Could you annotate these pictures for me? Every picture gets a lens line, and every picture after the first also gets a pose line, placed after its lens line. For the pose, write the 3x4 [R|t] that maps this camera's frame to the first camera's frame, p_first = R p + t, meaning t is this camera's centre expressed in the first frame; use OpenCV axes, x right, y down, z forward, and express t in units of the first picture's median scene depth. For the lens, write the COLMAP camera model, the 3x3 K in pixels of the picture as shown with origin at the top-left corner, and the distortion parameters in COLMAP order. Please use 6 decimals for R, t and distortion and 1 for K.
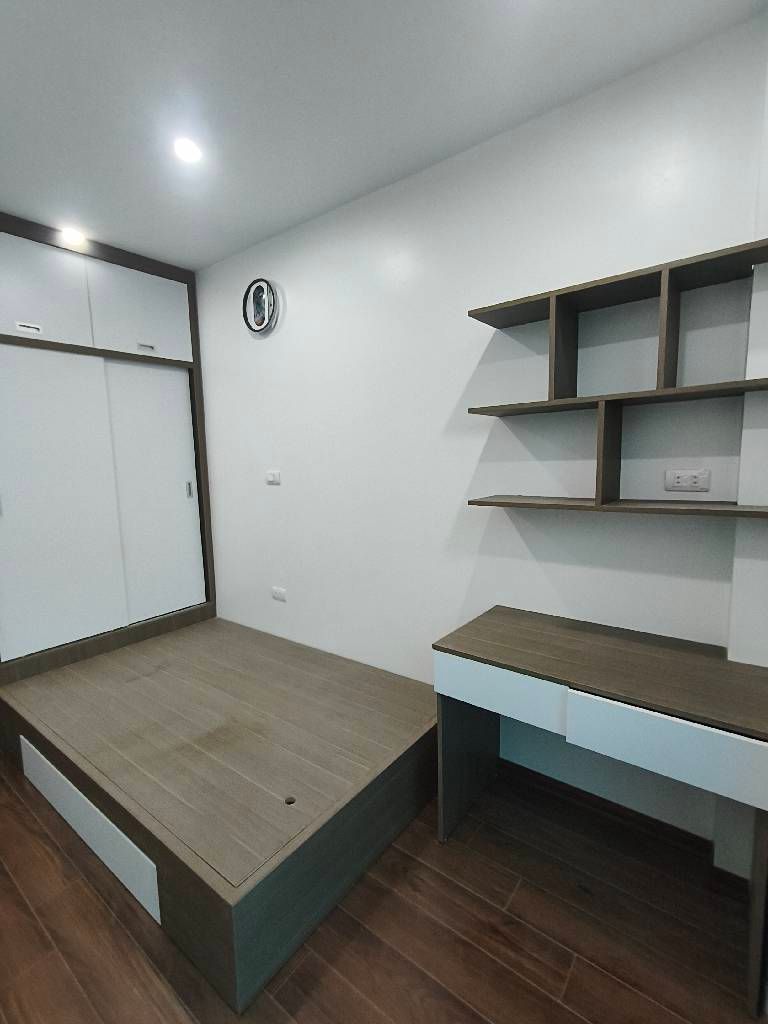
lens RADIAL K [[478.7, 0, 387.3], [0, 478.7, 515.2], [0, 0, 1]] dist [0.006315, -0.002473]
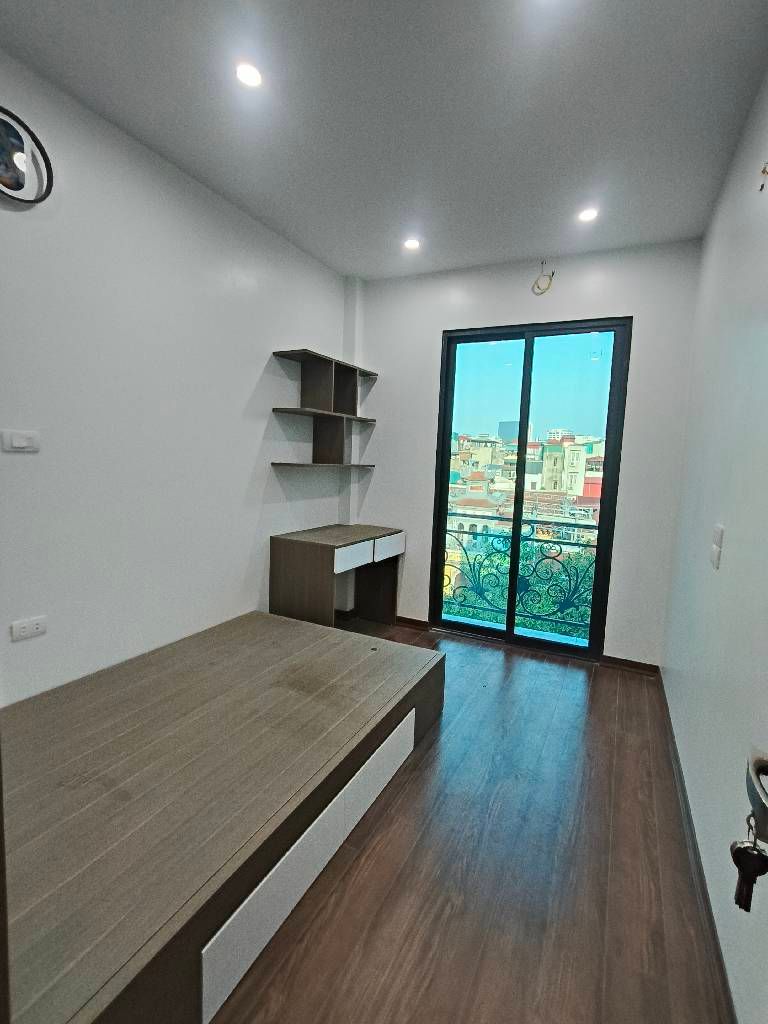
lens RADIAL K [[478.7, 0, 386.0], [0, 478.7, 515.3], [0, 0, 1]] dist [0.006315, -0.002473]
pose [[-0.185567, -0.096350, 0.977896, -1.359545], [0.091150, 0.989203, 0.114760, -0.018166], [-0.978395, 0.110431, -0.174782, 0.941916]]
